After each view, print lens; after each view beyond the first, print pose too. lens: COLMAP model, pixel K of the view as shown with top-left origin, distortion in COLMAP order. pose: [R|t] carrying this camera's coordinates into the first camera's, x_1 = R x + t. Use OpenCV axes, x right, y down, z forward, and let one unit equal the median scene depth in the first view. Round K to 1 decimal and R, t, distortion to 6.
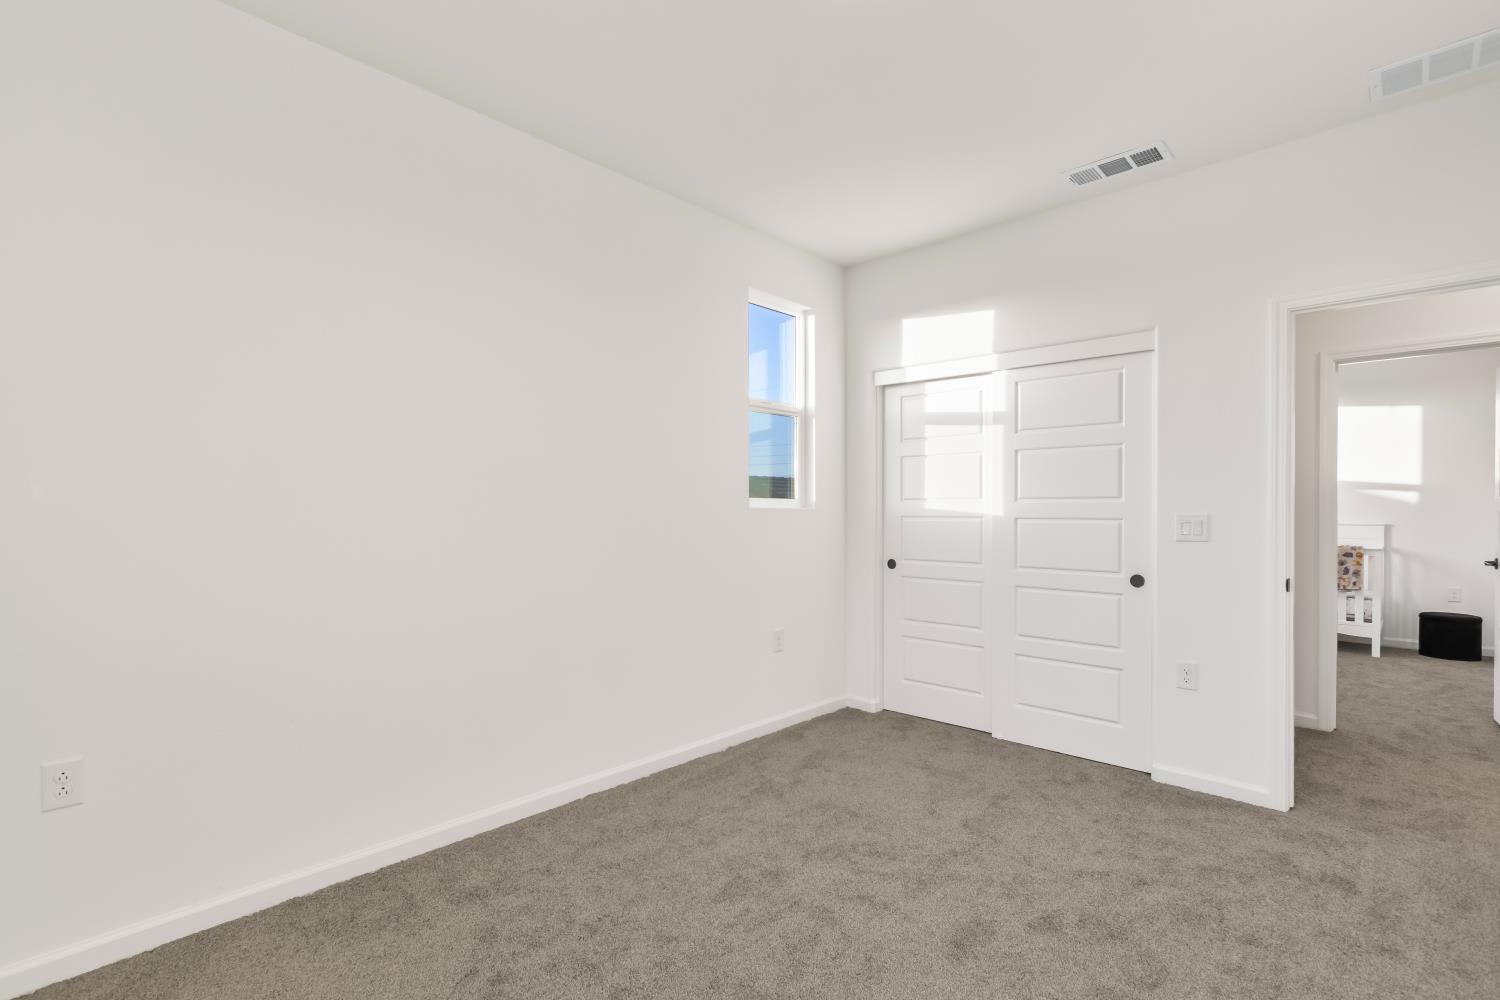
lens RADIAL K [[693.5, 0, 757.9], [0, 693.5, 501.4], [0, 0, 1]] dist [0.000715, -0.000921]
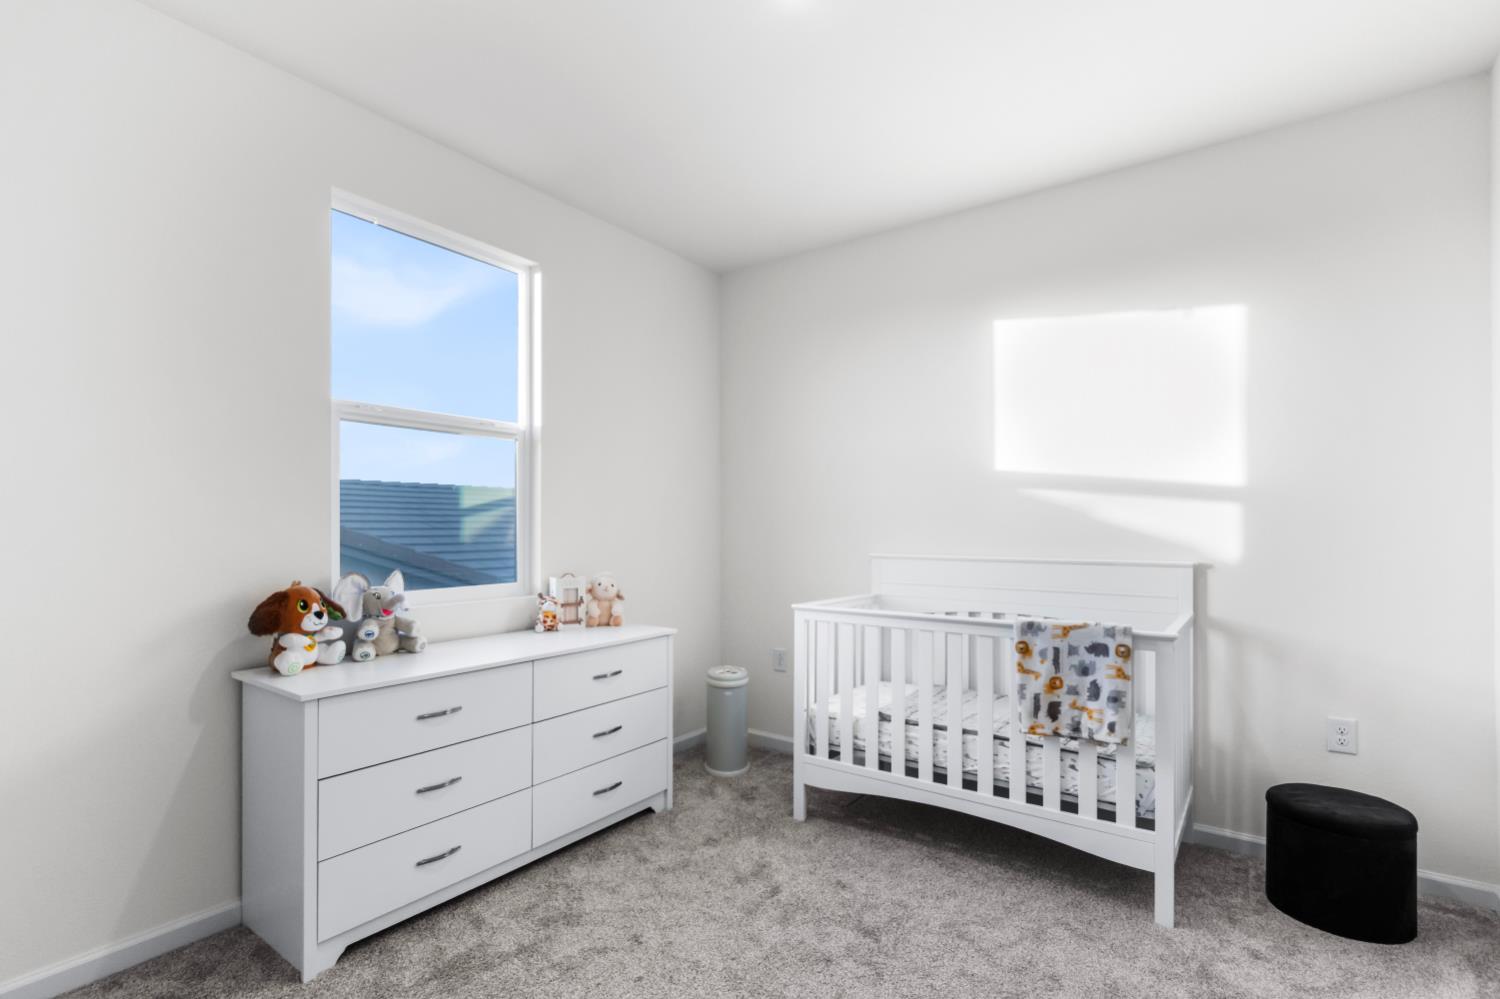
lens RADIAL K [[693.5, 0, 744.7], [0, 693.5, 514.5], [0, 0, 1]] dist [0.000715, -0.000921]
pose [[0.992144, 0.006465, 0.124935, 0.609316], [-0.005200, 0.999932, -0.010444, 0.008629], [-0.124994, 0.009712, 0.992110, 0.645363]]
